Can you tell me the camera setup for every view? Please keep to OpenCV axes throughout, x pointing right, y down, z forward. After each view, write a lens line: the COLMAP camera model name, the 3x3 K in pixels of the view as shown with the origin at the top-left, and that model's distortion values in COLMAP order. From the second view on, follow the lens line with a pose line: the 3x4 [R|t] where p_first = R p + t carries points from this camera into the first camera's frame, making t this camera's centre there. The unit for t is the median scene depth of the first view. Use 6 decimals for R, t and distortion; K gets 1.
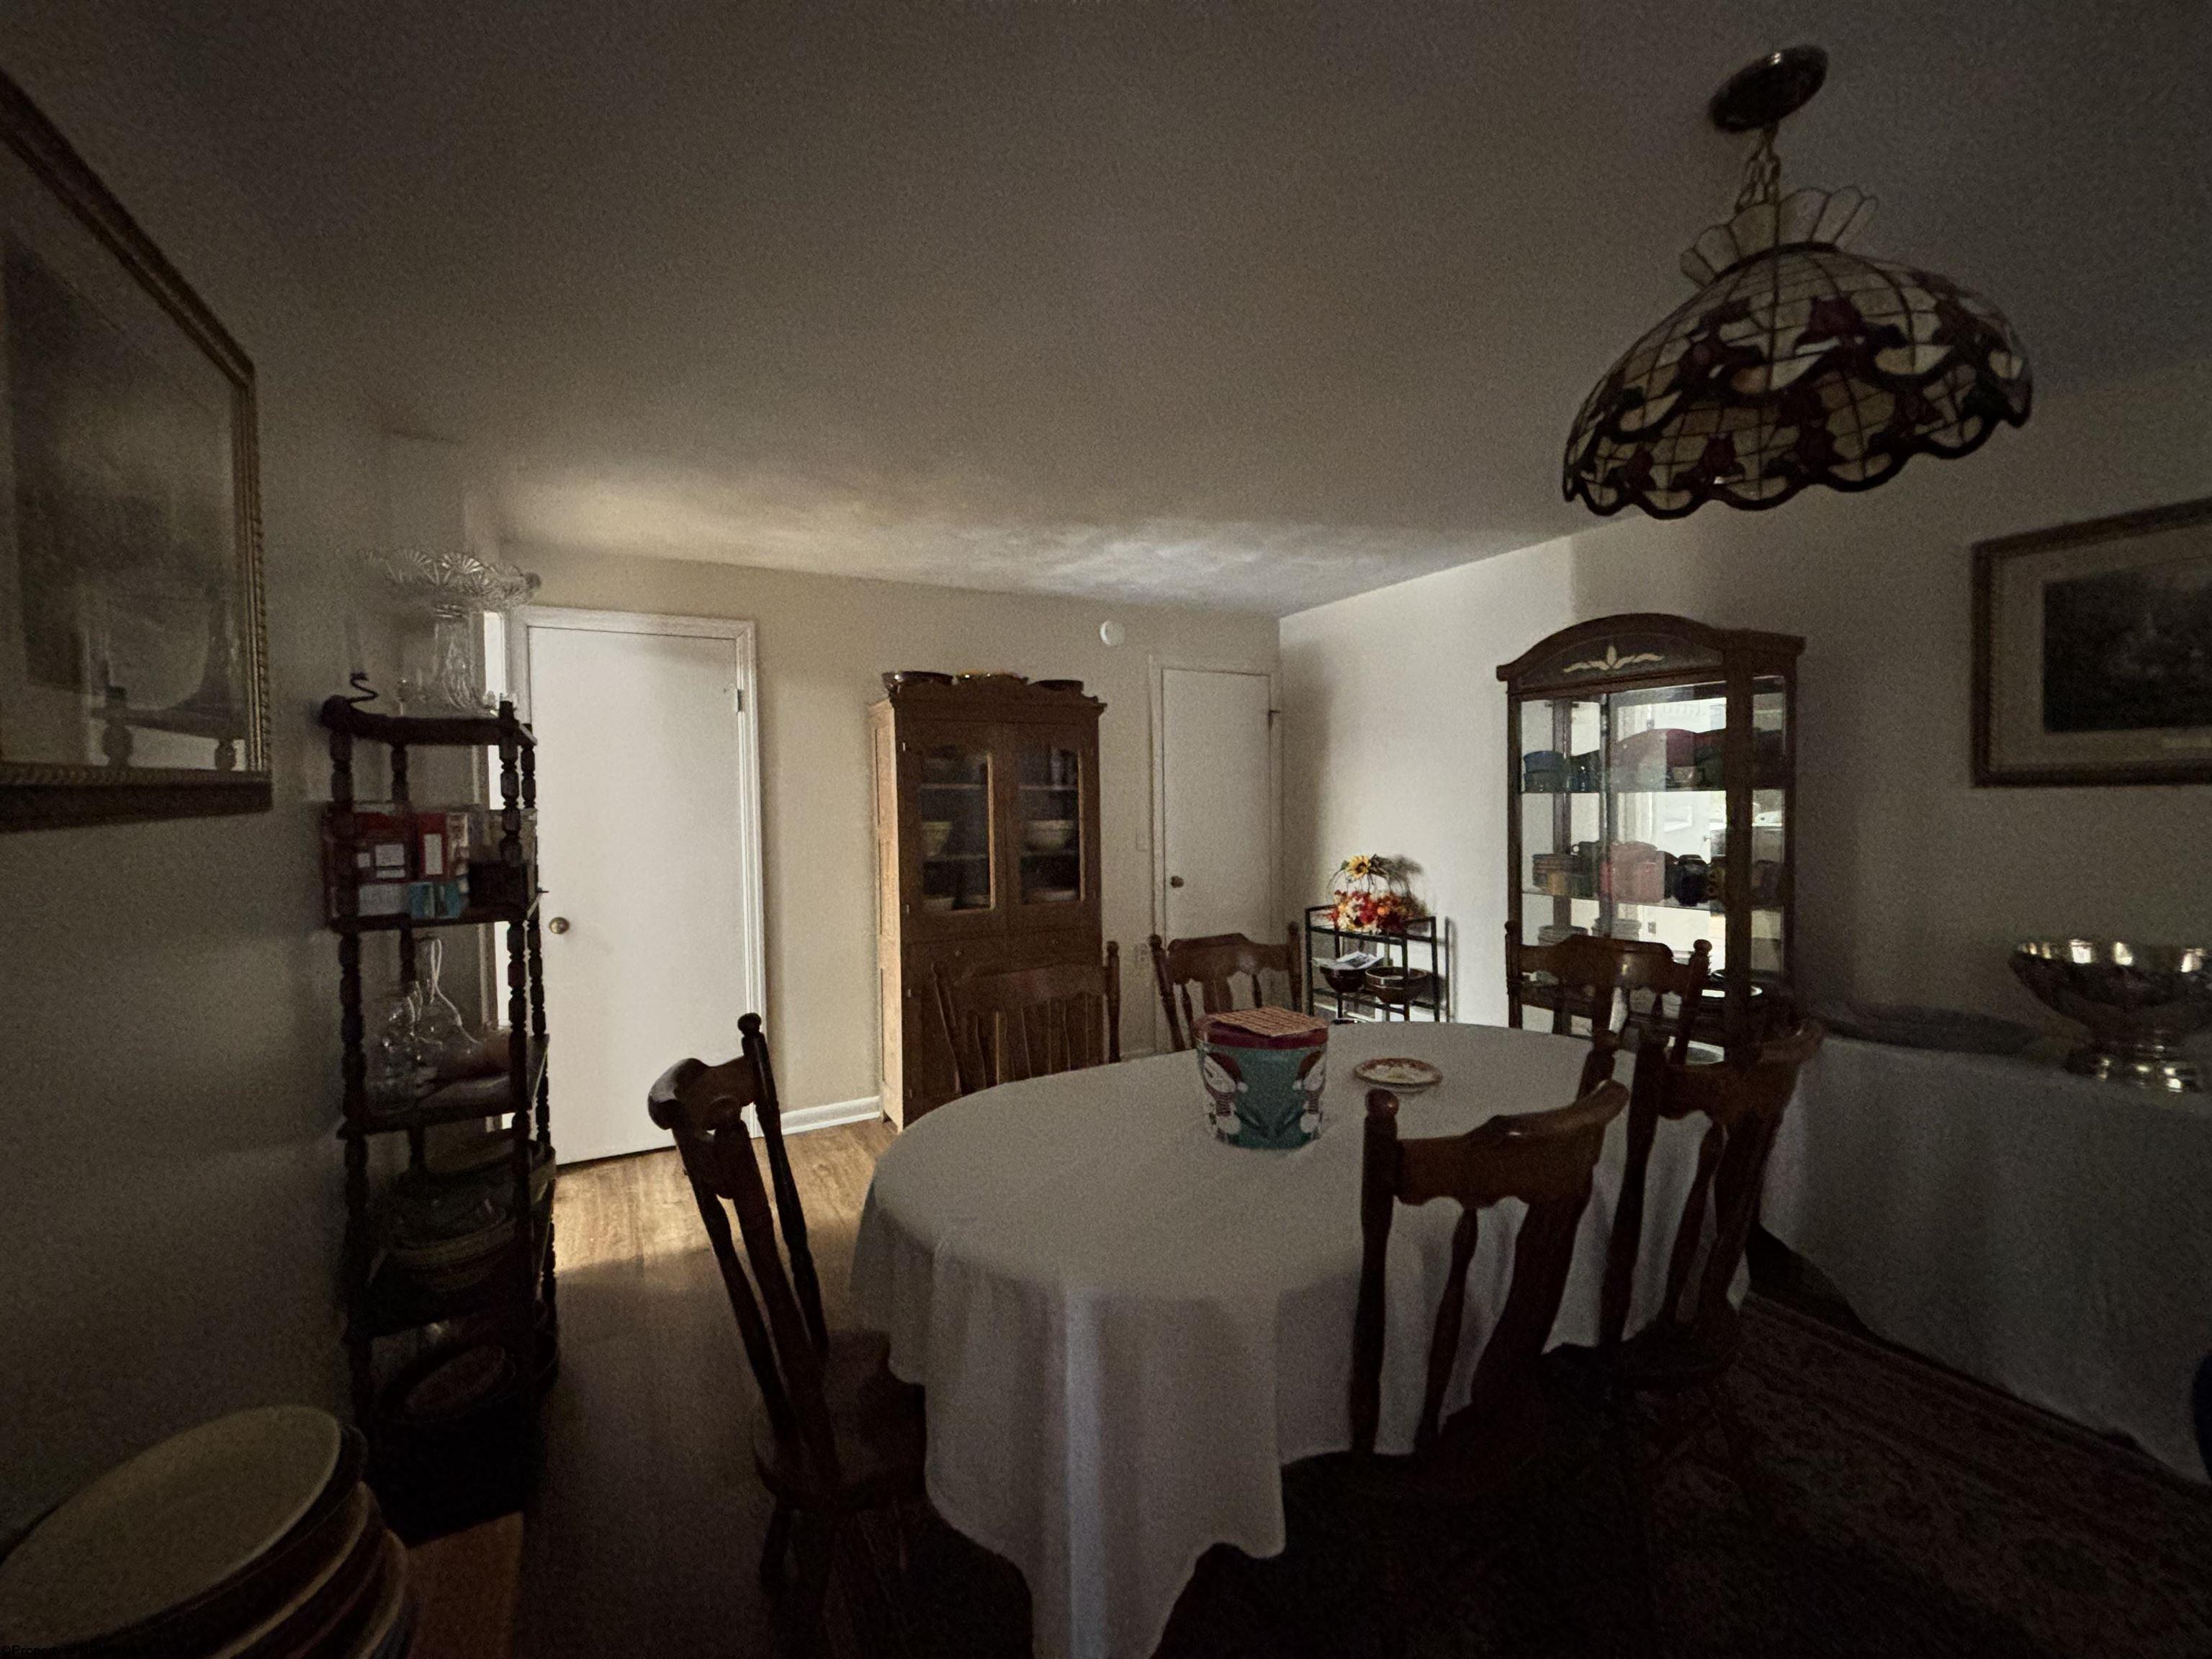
lens RADIAL K [[886.9, 0, 1101.9], [0, 886.9, 821.7], [0, 0, 1]] dist [0.009188, -0.000078]
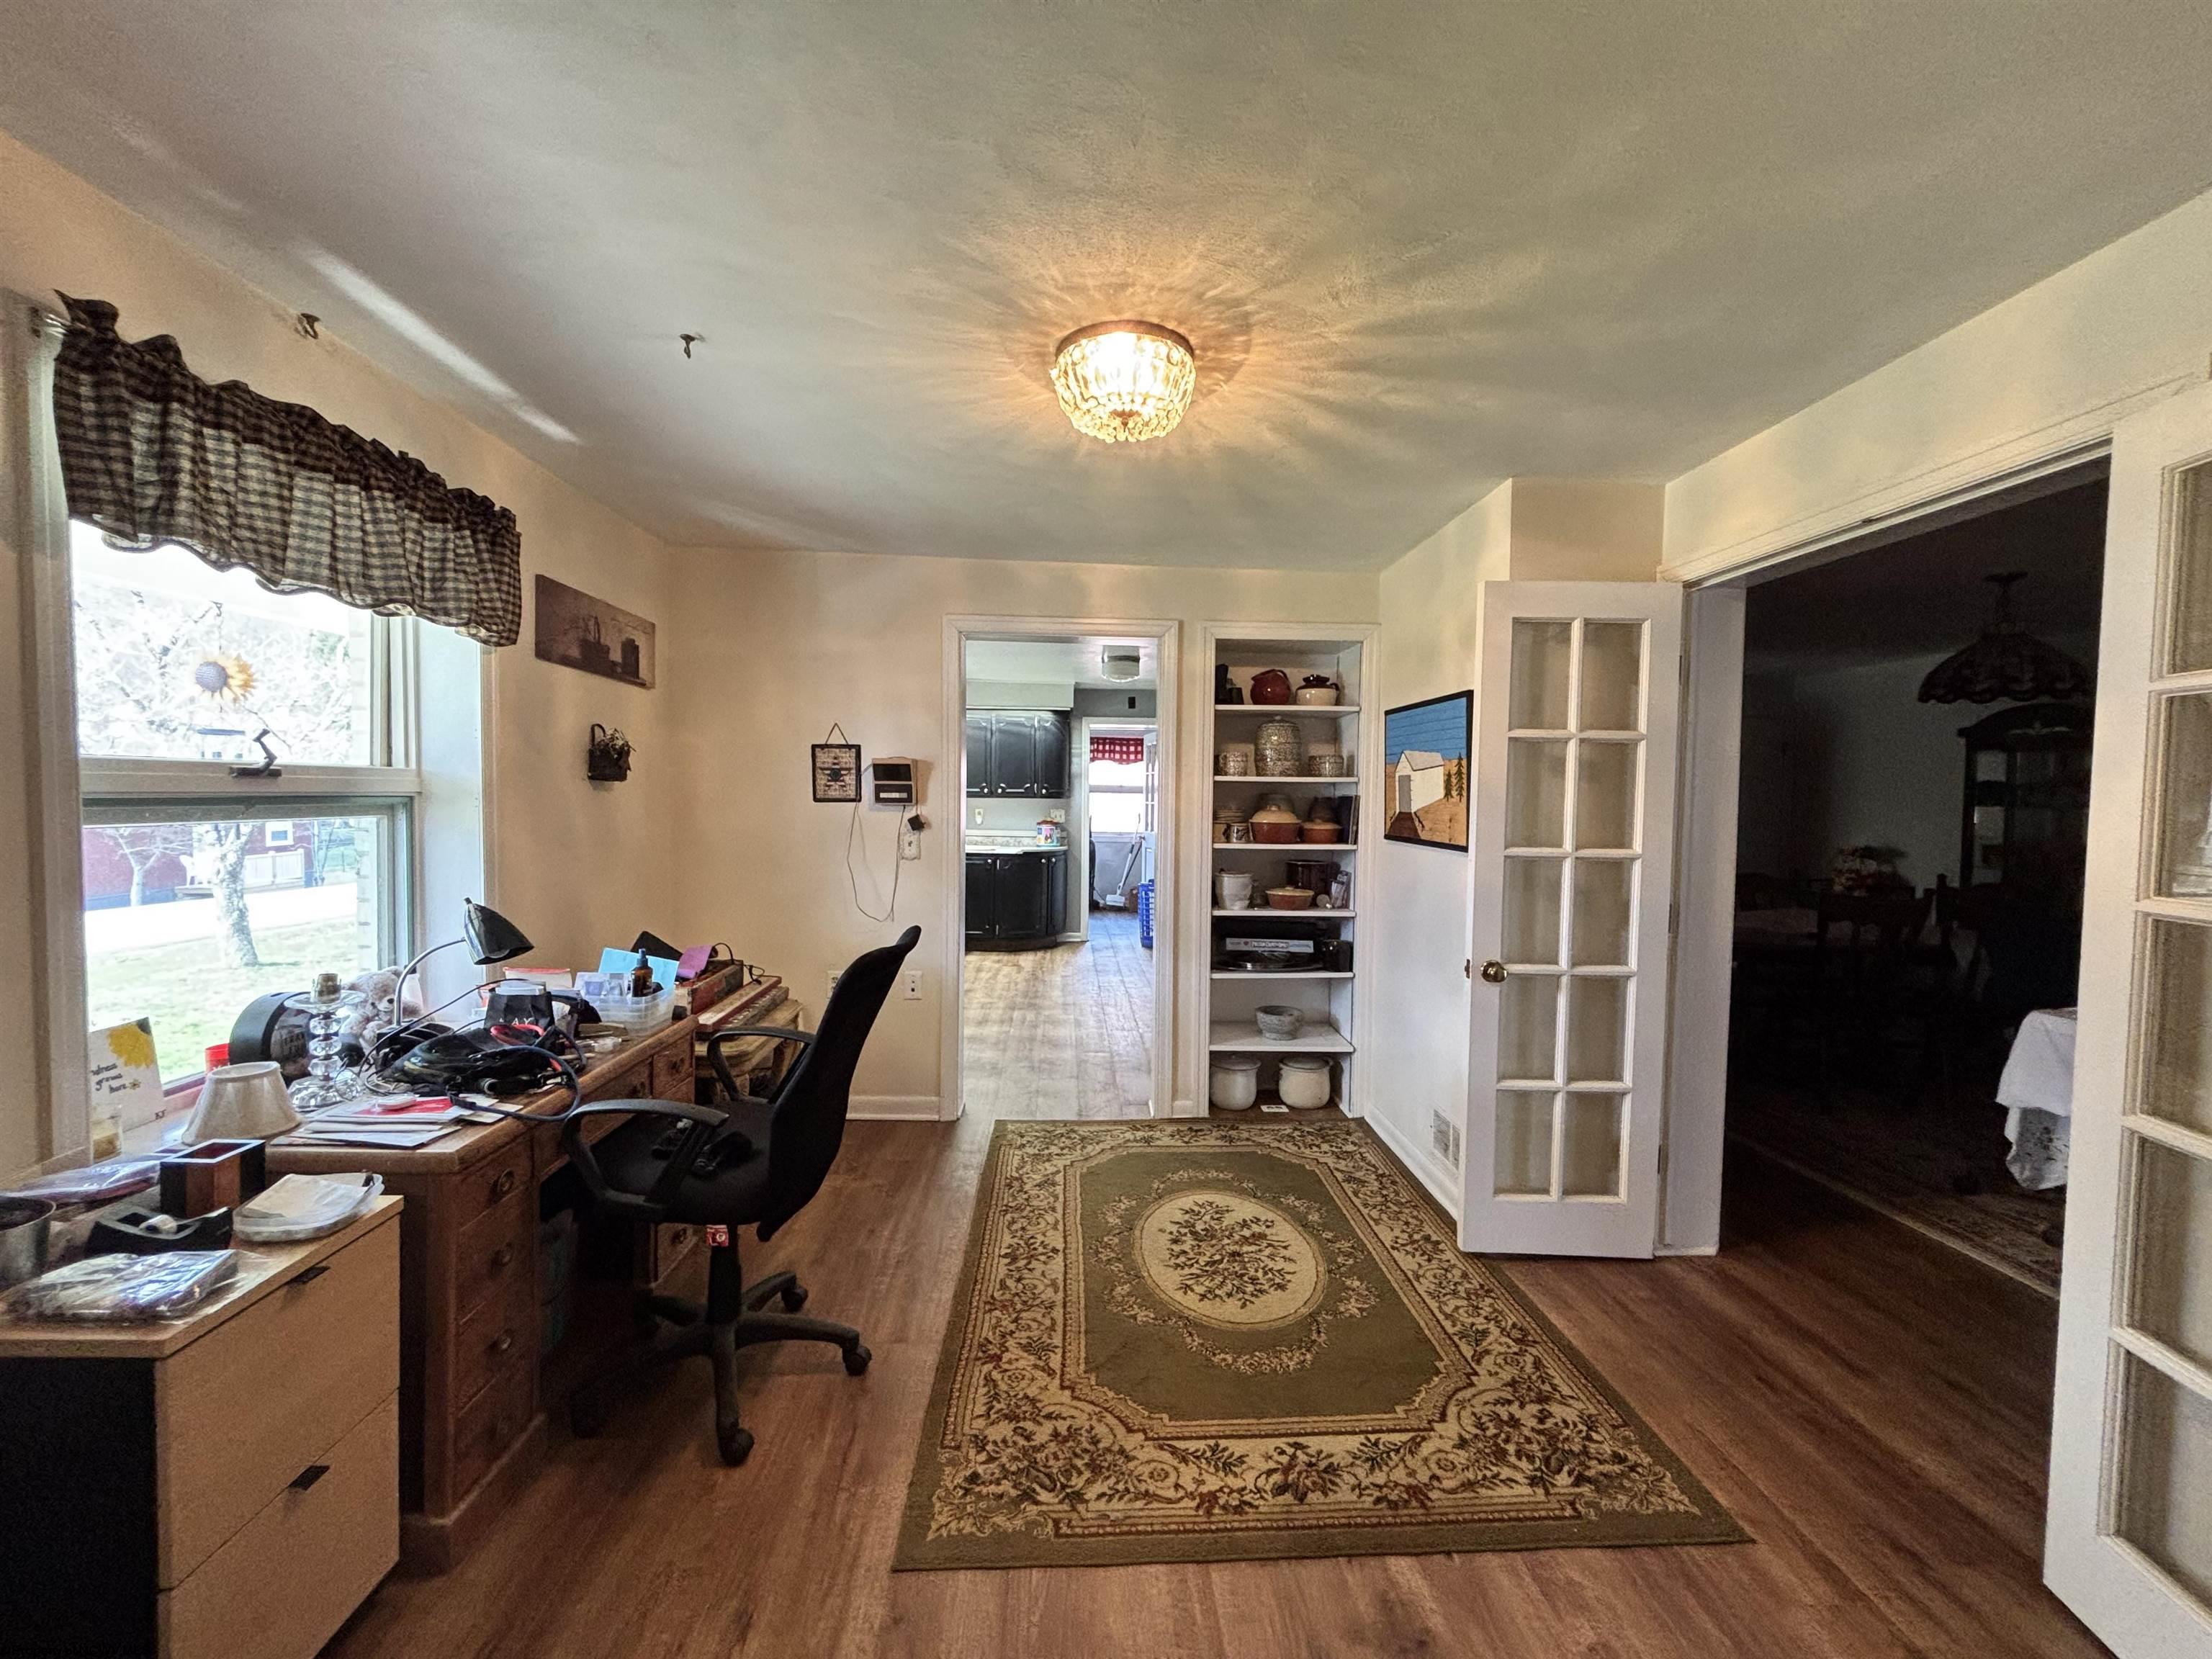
lens RADIAL K [[886.9, 0, 1110.0], [0, 886.9, 824.8], [0, 0, 1]] dist [0.009188, -0.000078]
pose [[0.899959, 0.041284, -0.434015, -0.235579], [-0.036377, 0.999146, 0.019609, 0.027102], [0.434454, -0.001859, 0.900692, -1.141163]]
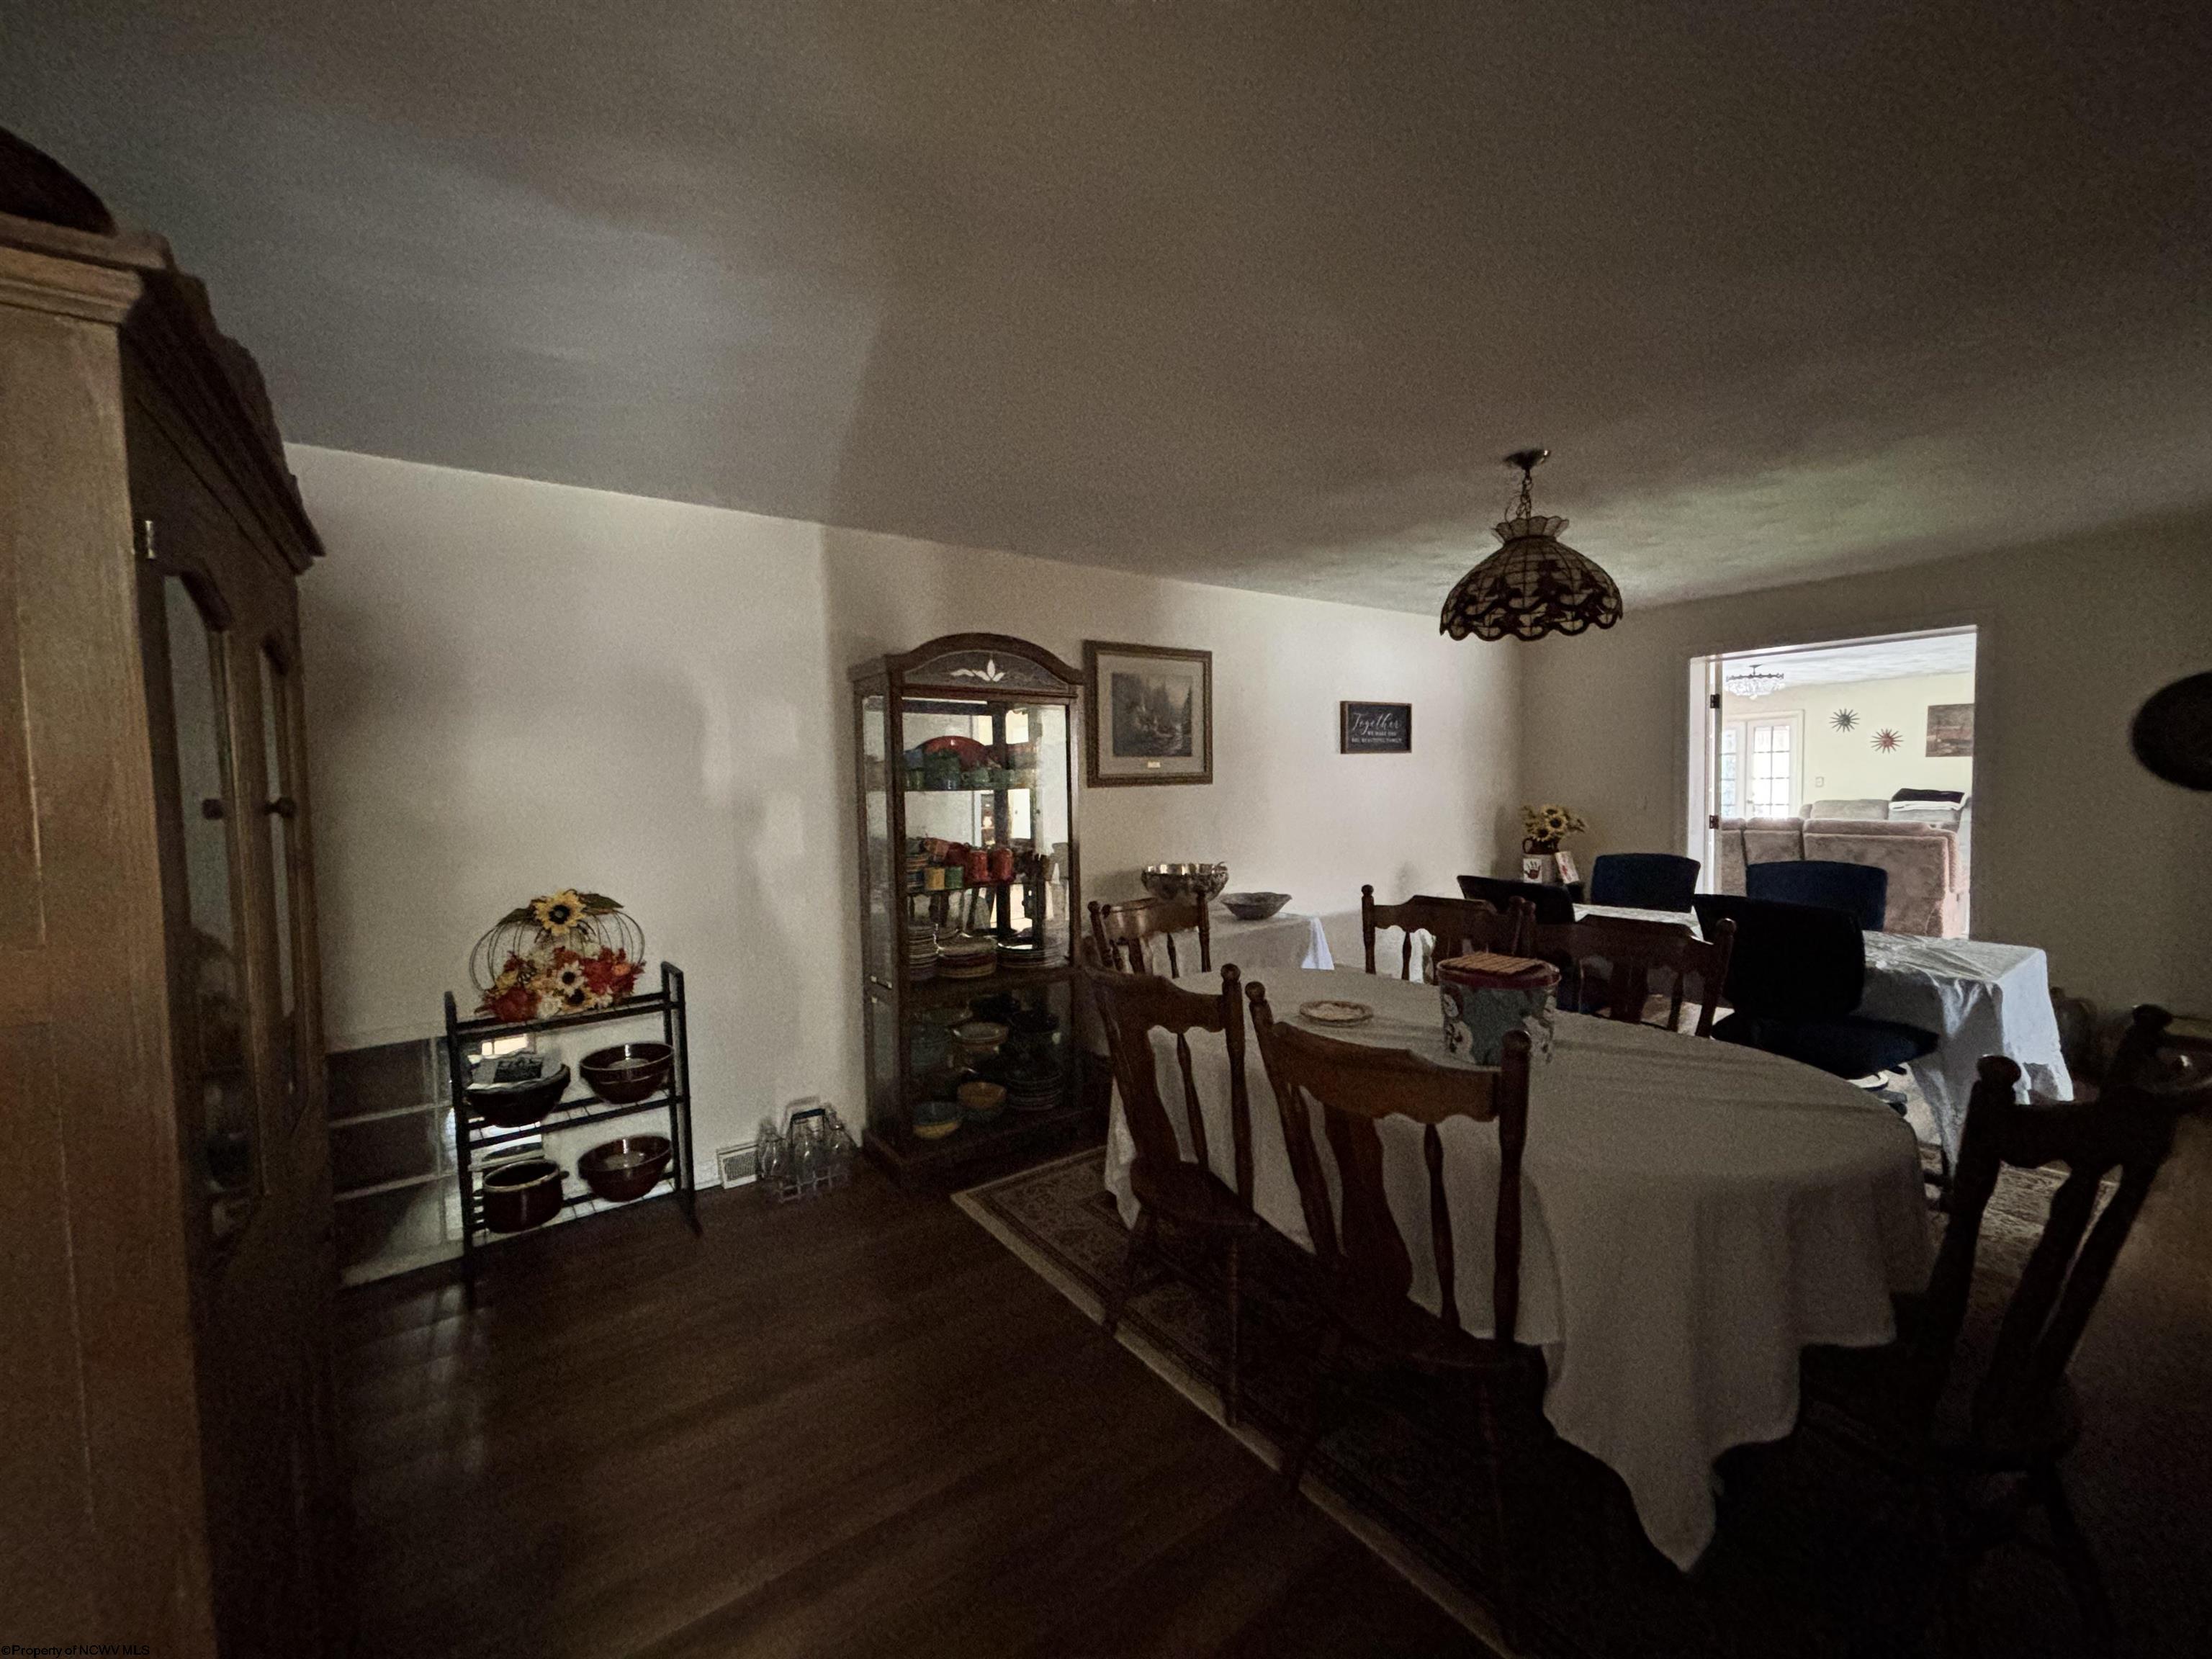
lens RADIAL K [[886.9, 0, 1103.1], [0, 886.9, 831.4], [0, 0, 1]] dist [0.009188, -0.000078]
pose [[-0.119570, -0.030923, 0.992344, -0.497175], [0.057757, 0.997605, 0.038046, -0.013458], [-0.991144, 0.061864, -0.117498, 0.878150]]
